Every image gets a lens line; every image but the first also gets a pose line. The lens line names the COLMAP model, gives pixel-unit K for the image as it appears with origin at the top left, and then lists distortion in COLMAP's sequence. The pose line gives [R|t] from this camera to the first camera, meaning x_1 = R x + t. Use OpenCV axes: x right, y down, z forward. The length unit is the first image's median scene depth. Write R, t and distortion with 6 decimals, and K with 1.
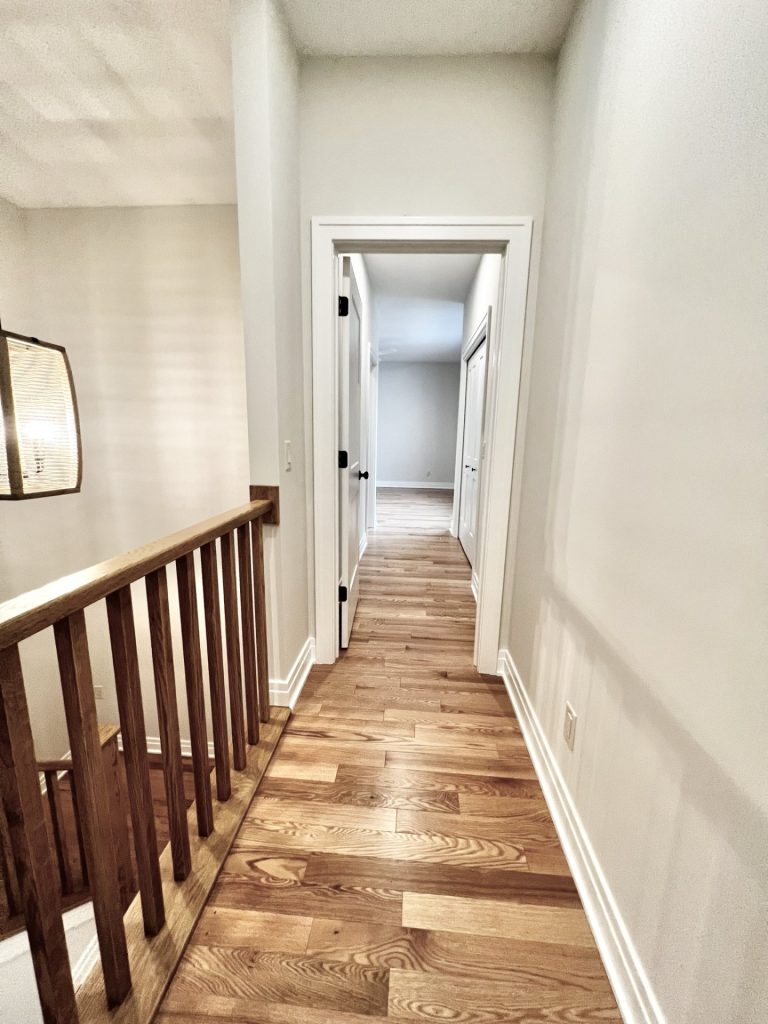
lens RADIAL K [[408.0, 0, 385.0], [0, 408.0, 508.5], [0, 0, 1]] dist [-0.001208, -0.000010]
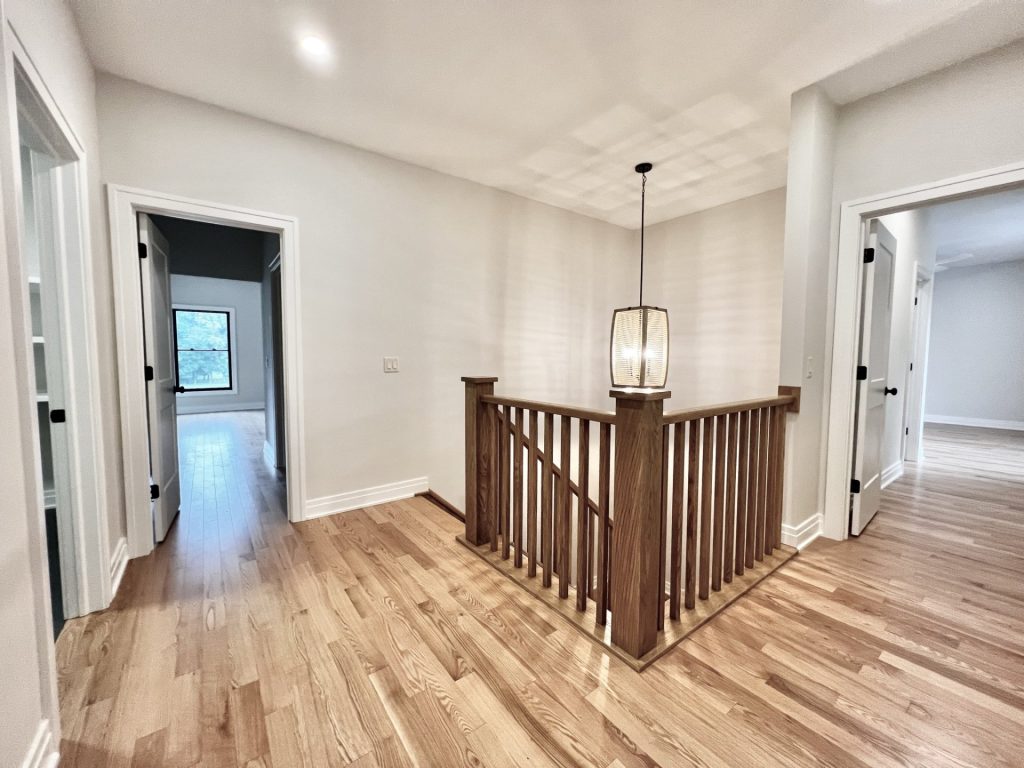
lens RADIAL K [[408.0, 0, 509.5], [0, 408.0, 381.0], [0, 0, 1]] dist [-0.001208, -0.000010]
pose [[0.657186, 0.029664, -0.753144, 0.142487], [-0.127886, 0.989126, -0.072634, 0.146890], [0.742800, 0.144050, 0.653833, -0.676744]]
